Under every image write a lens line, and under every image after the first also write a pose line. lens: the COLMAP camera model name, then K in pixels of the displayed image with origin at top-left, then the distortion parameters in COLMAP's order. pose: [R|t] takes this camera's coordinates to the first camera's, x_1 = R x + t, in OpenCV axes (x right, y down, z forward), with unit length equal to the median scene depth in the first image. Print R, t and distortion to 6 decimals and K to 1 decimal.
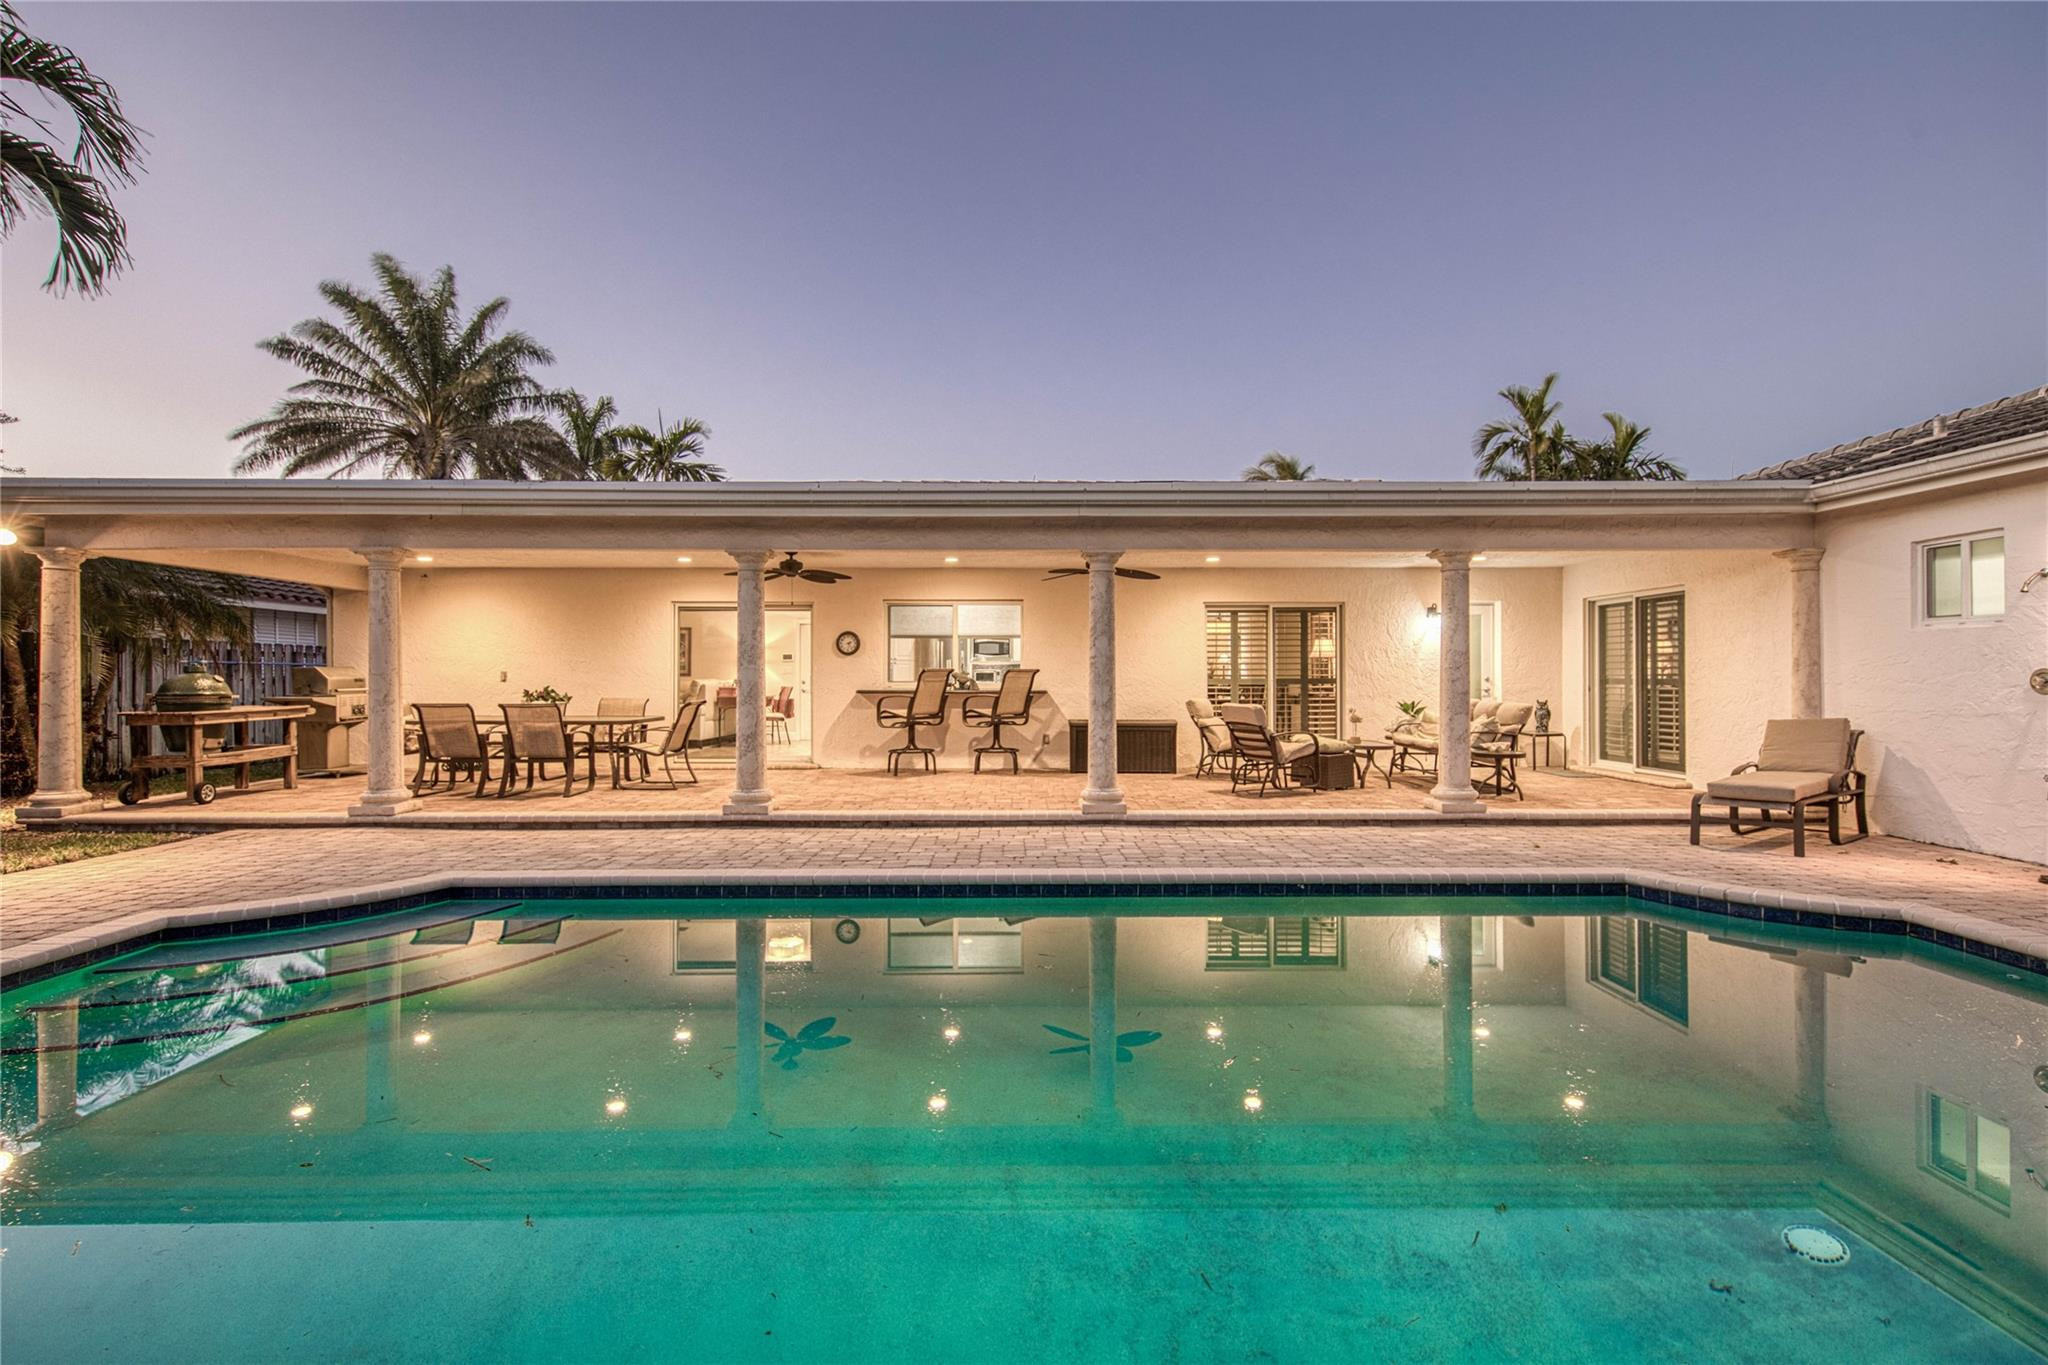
lens RADIAL K [[940.6, 0, 1019.0], [0, 940.6, 674.8], [0, 0, 1]] dist [0.010463, 0.000103]
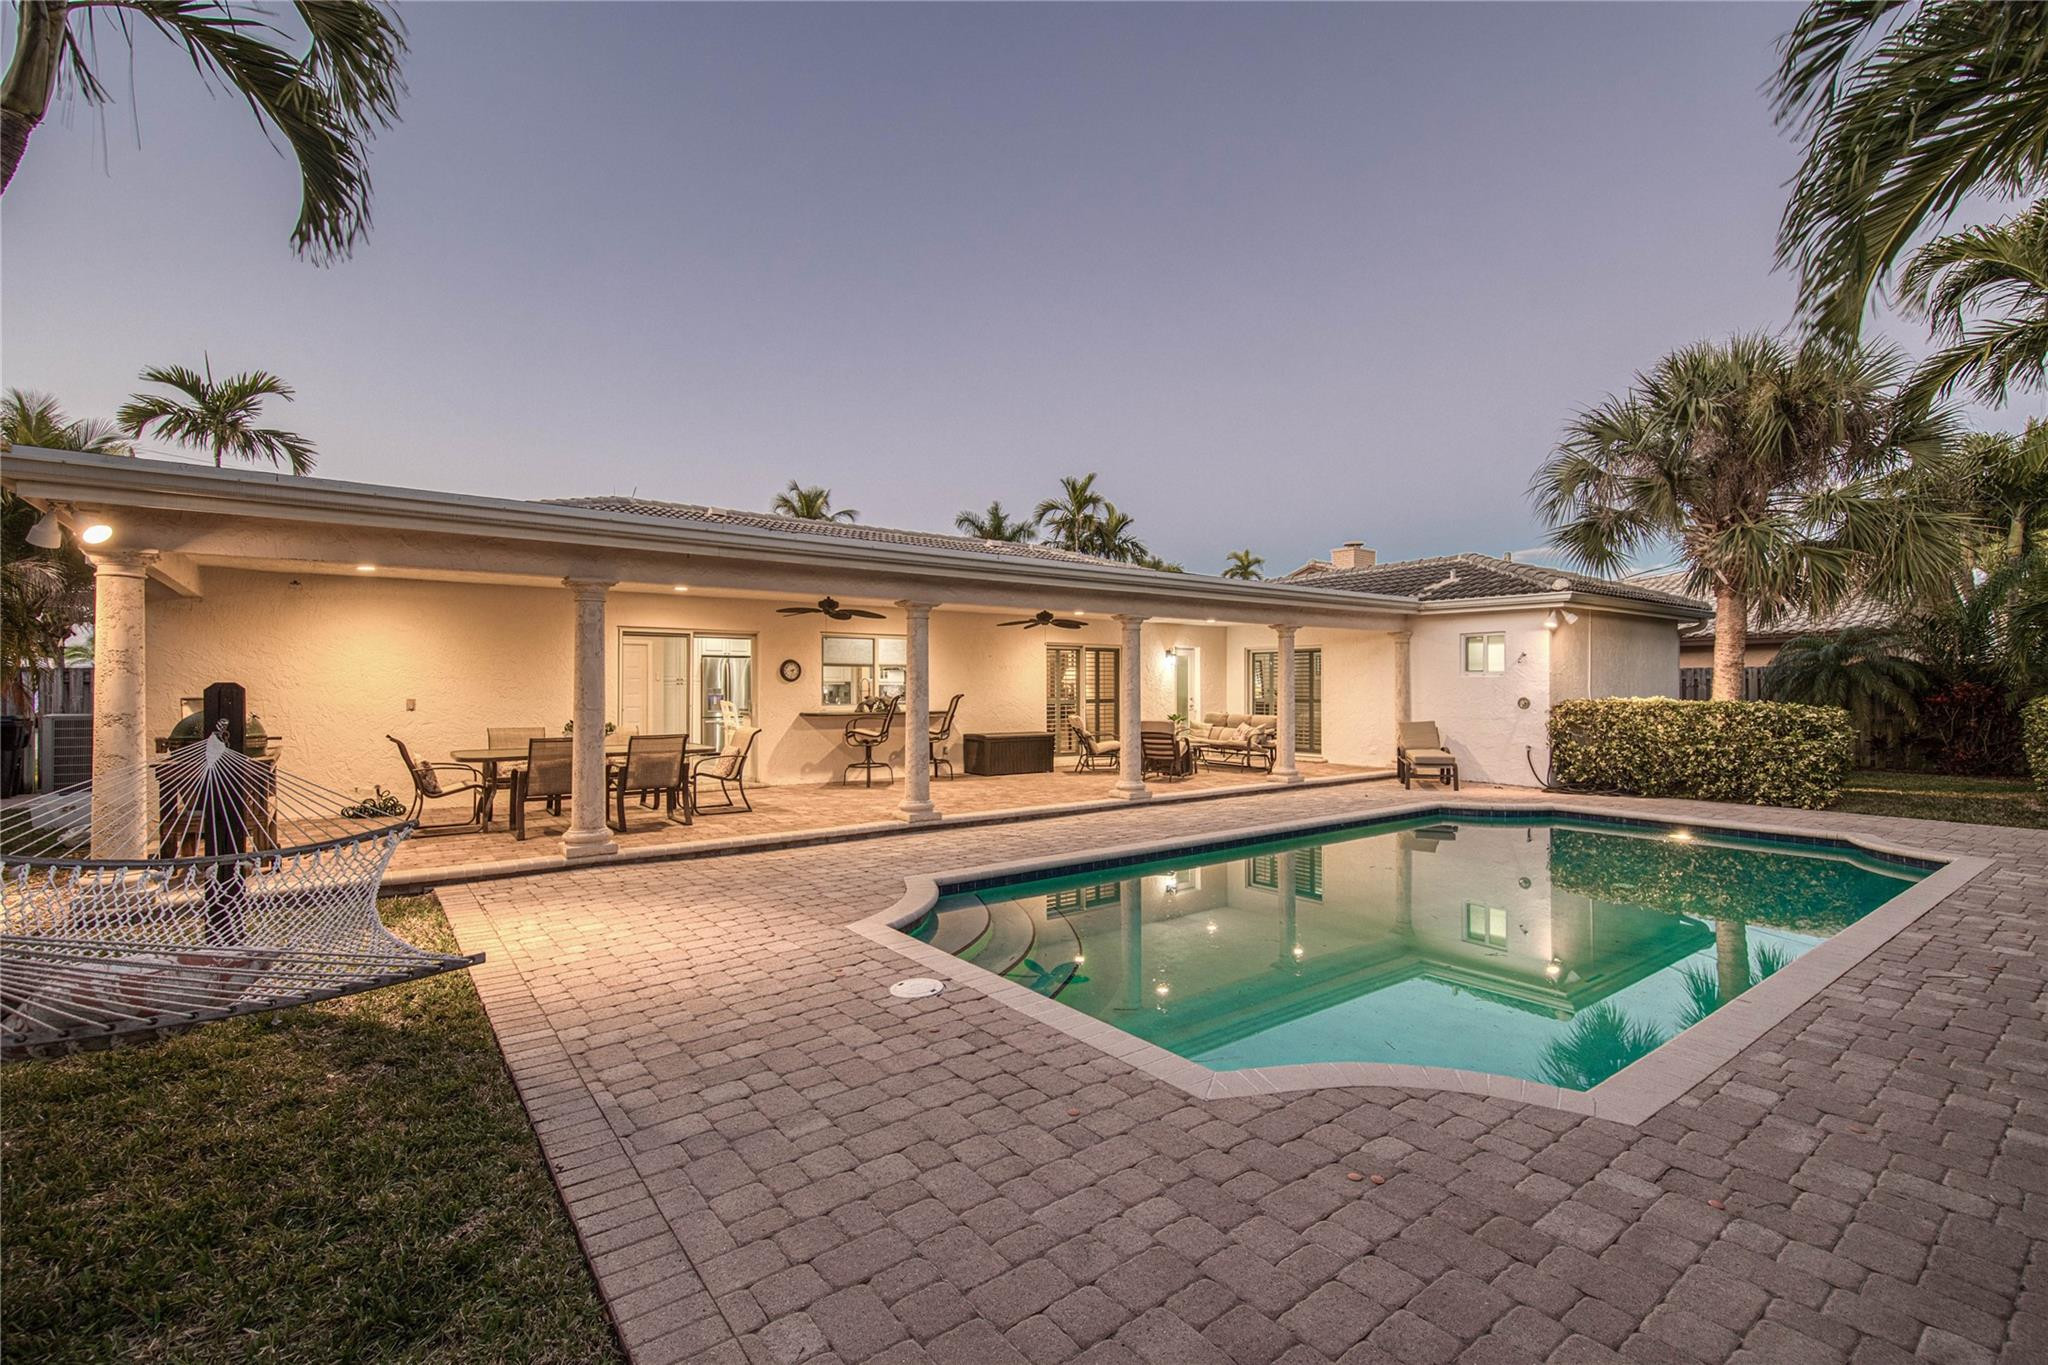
lens RADIAL K [[902.5, 0, 1025.4], [0, 902.5, 681.5], [0, 0, 1]] dist [0.018213, -0.000035]
pose [[0.808044, 0.003972, 0.589109, -0.667828], [-0.002154, 0.999991, -0.003787, -0.019904], [-0.589118, 0.001791, 0.808045, -0.012581]]
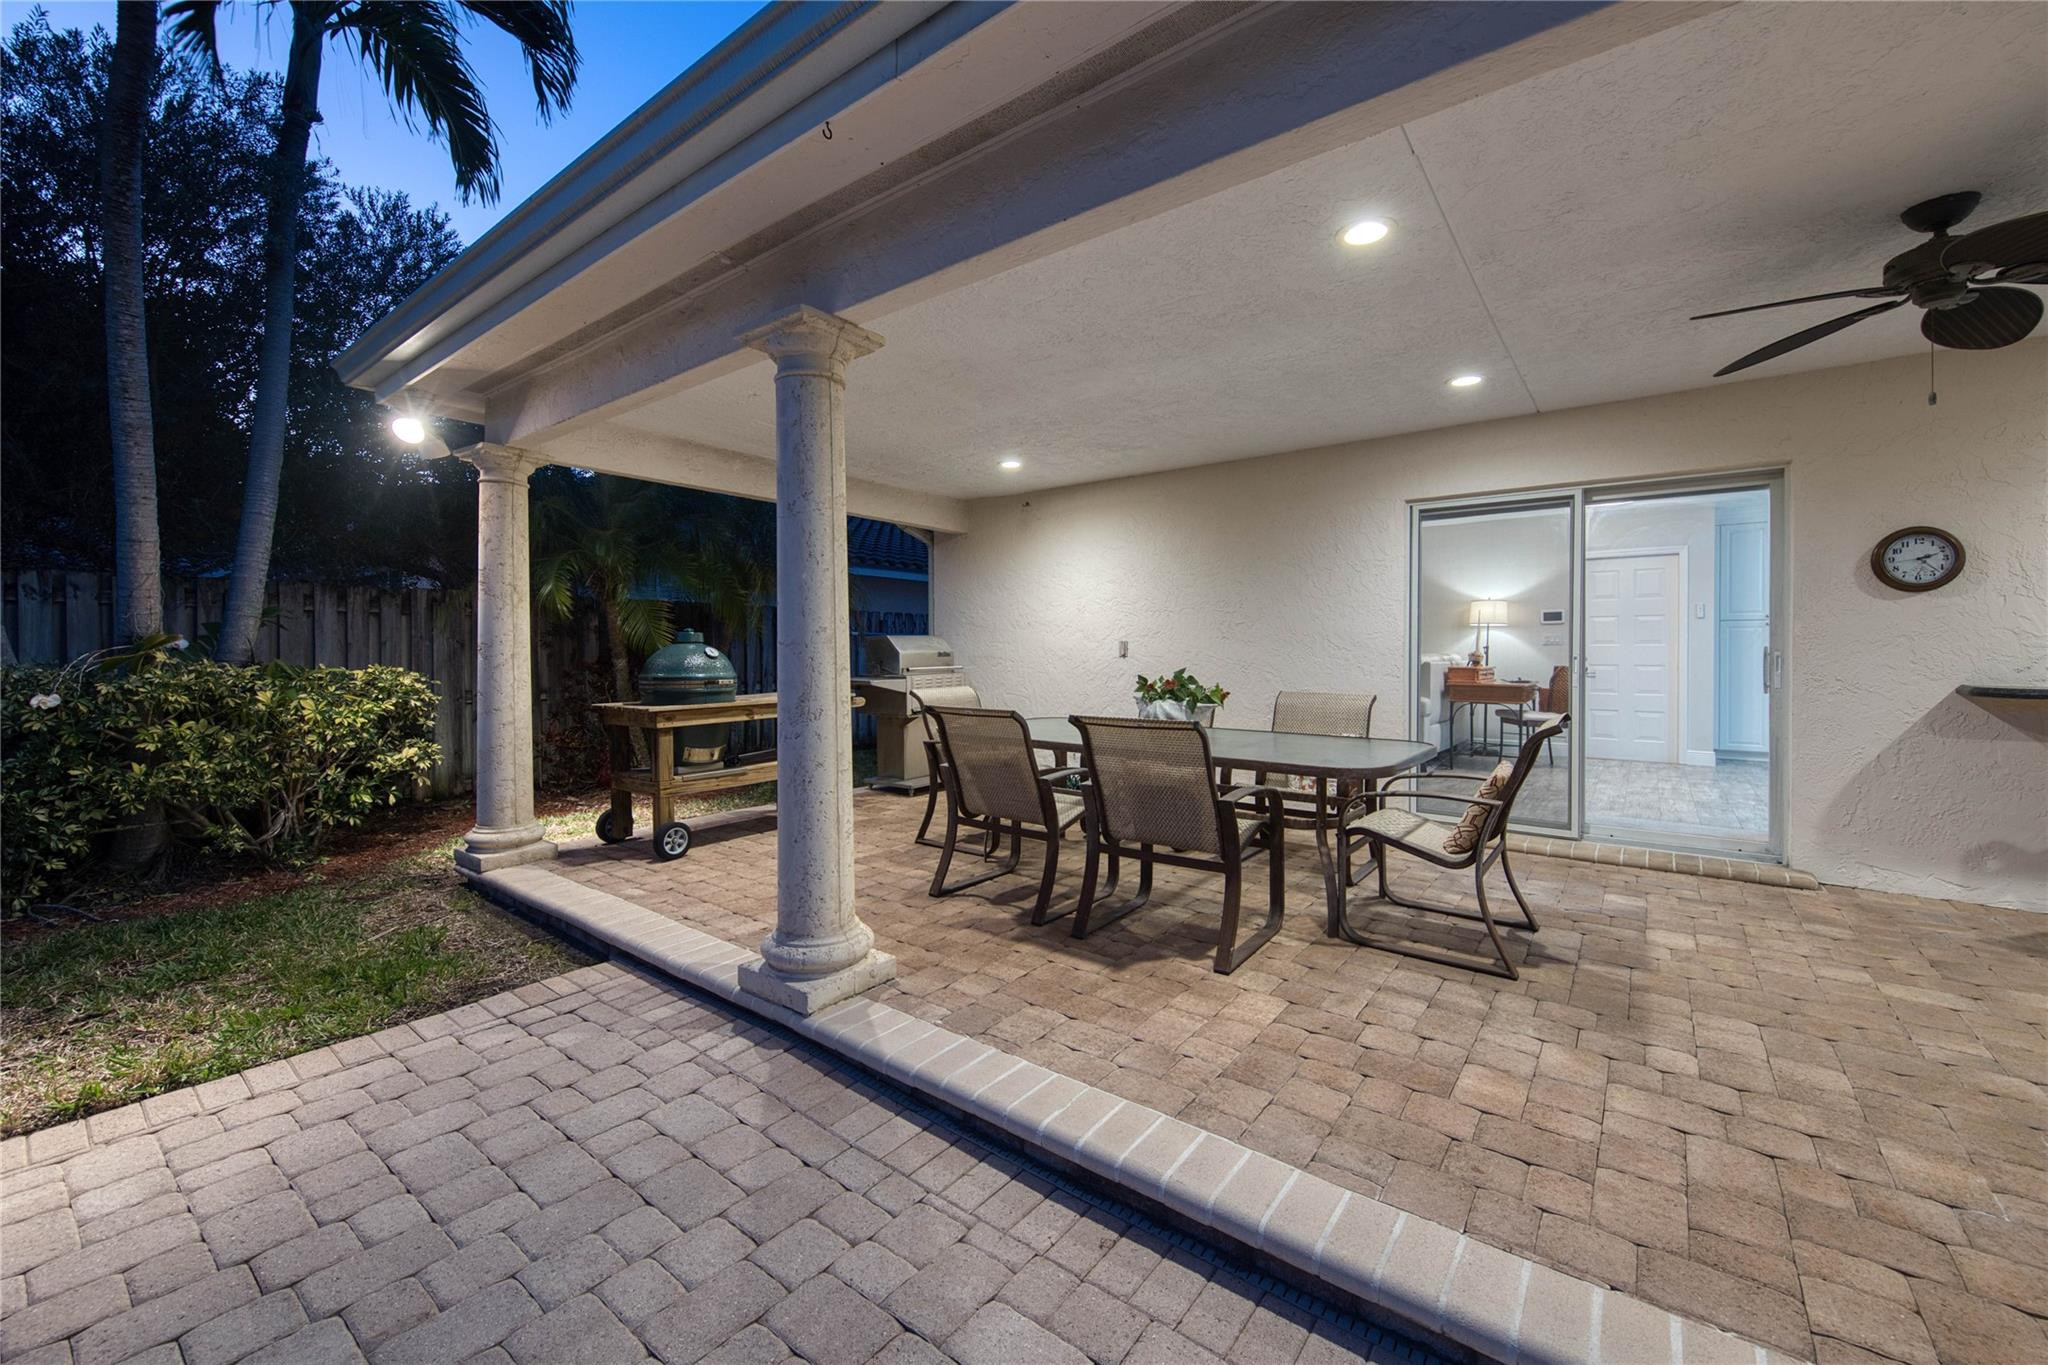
lens RADIAL K [[805.8, 0, 1023.4], [0, 805.8, 656.8], [0, 0, 1]] dist [-0.000055, -0.000191]
pose [[0.783766, 0.004756, -0.621038, -0.299646], [0.001794, 0.999949, 0.009922, 0.001390], [0.621054, -0.008891, 0.783718, 0.611098]]
